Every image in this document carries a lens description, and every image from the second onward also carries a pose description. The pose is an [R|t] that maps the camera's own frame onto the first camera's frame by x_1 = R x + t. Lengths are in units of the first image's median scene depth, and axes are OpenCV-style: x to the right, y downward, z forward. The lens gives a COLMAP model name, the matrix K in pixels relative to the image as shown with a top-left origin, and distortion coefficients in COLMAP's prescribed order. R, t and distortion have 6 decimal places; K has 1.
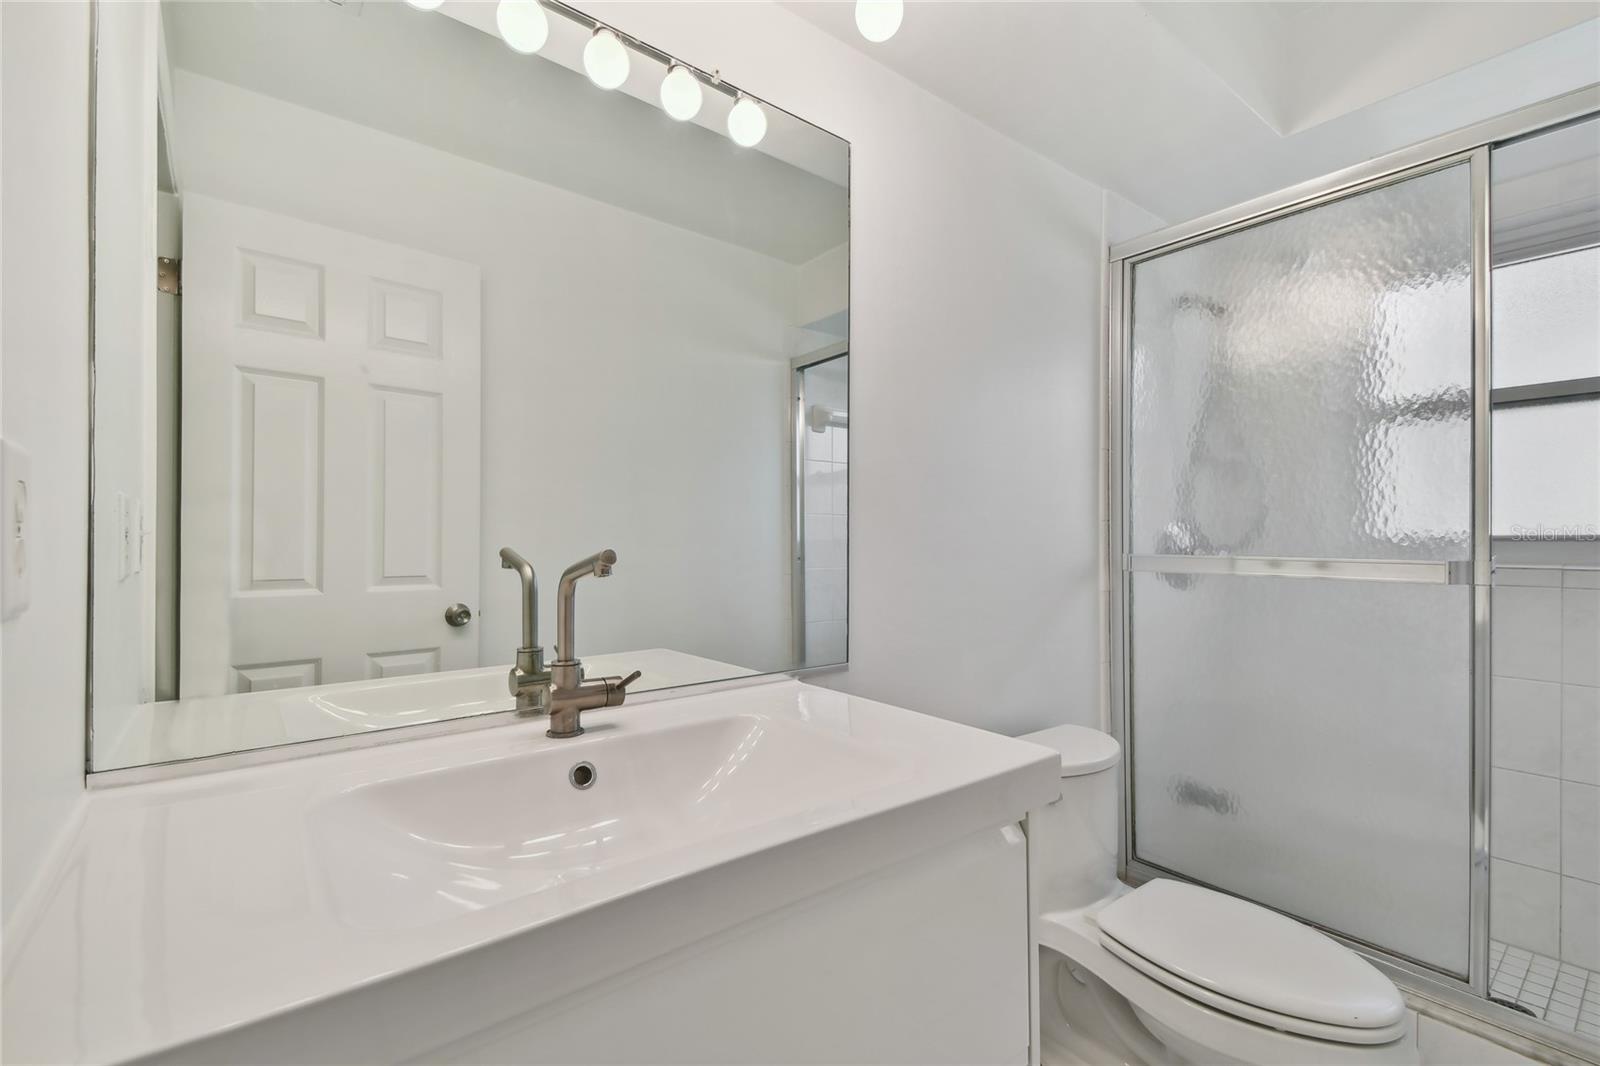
lens RADIAL K [[704.3, 0, 801.8], [0, 704.3, 537.6], [0, 0, 1]] dist [0.049360, -0.024842]
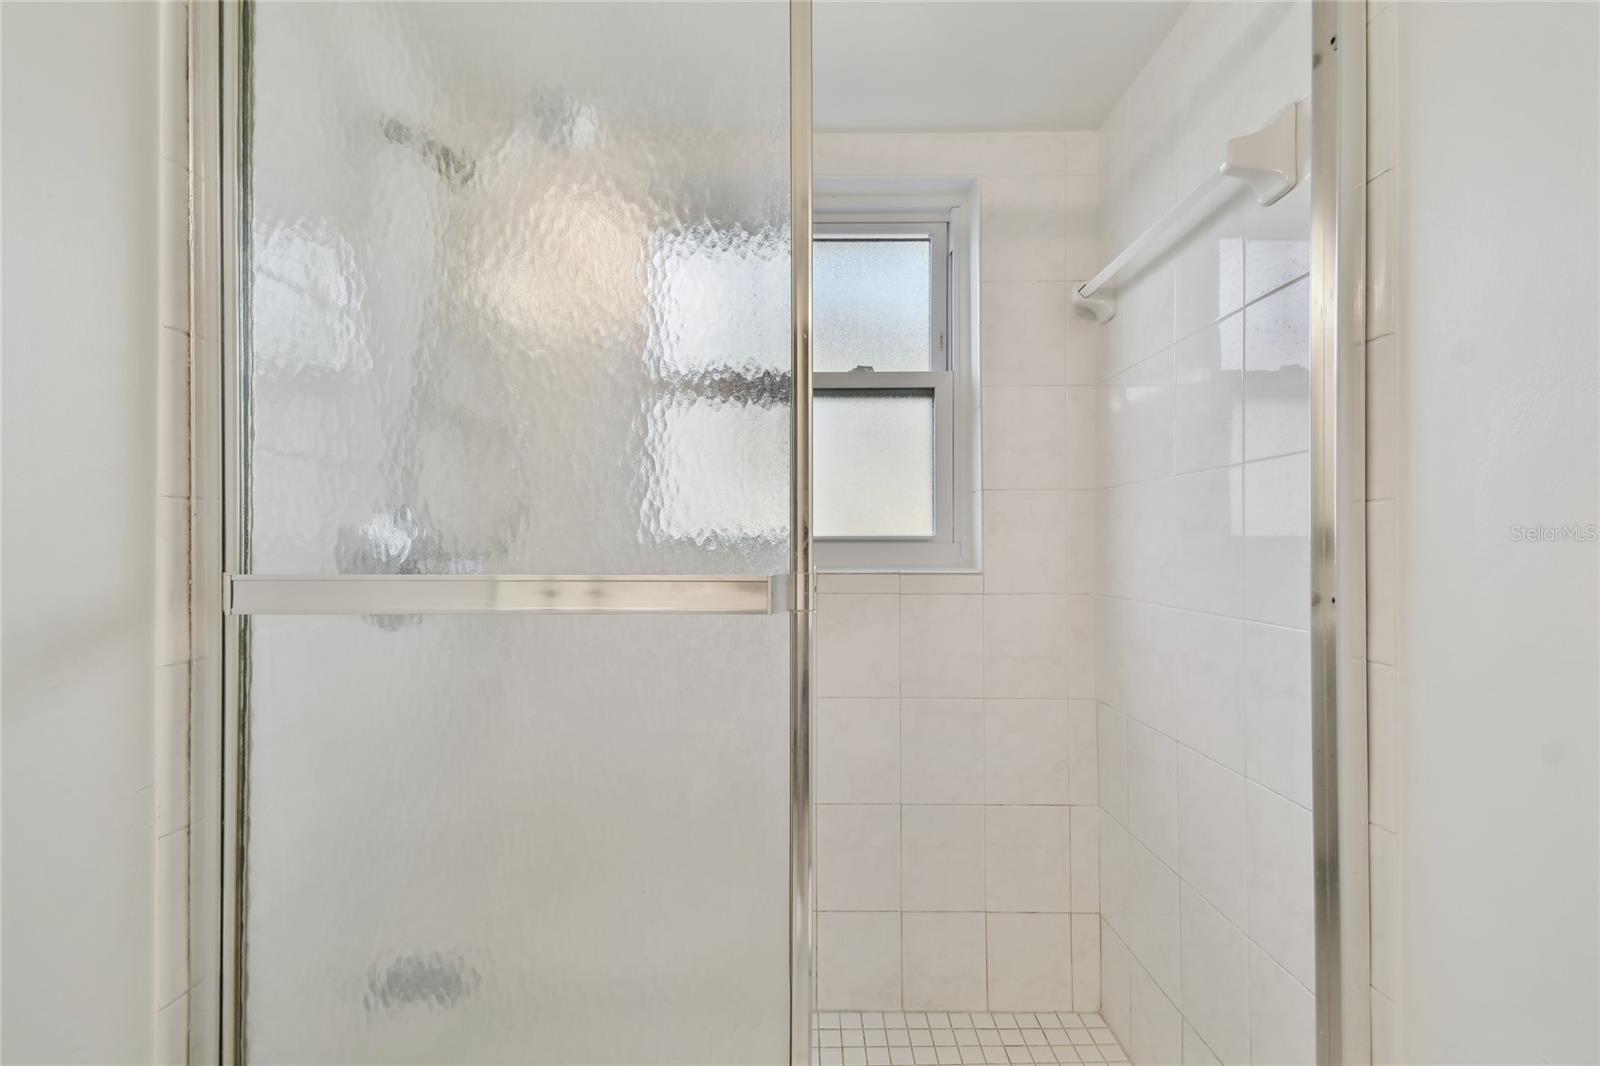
lens RADIAL K [[704.3, 0, 801.8], [0, 704.3, 537.6], [0, 0, 1]] dist [0.049360, -0.024842]
pose [[0.616481, 0.014664, 0.787233, 0.399522], [0.001991, 0.999794, -0.020183, 0.011928], [-0.787367, 0.014010, 0.616325, 0.550551]]
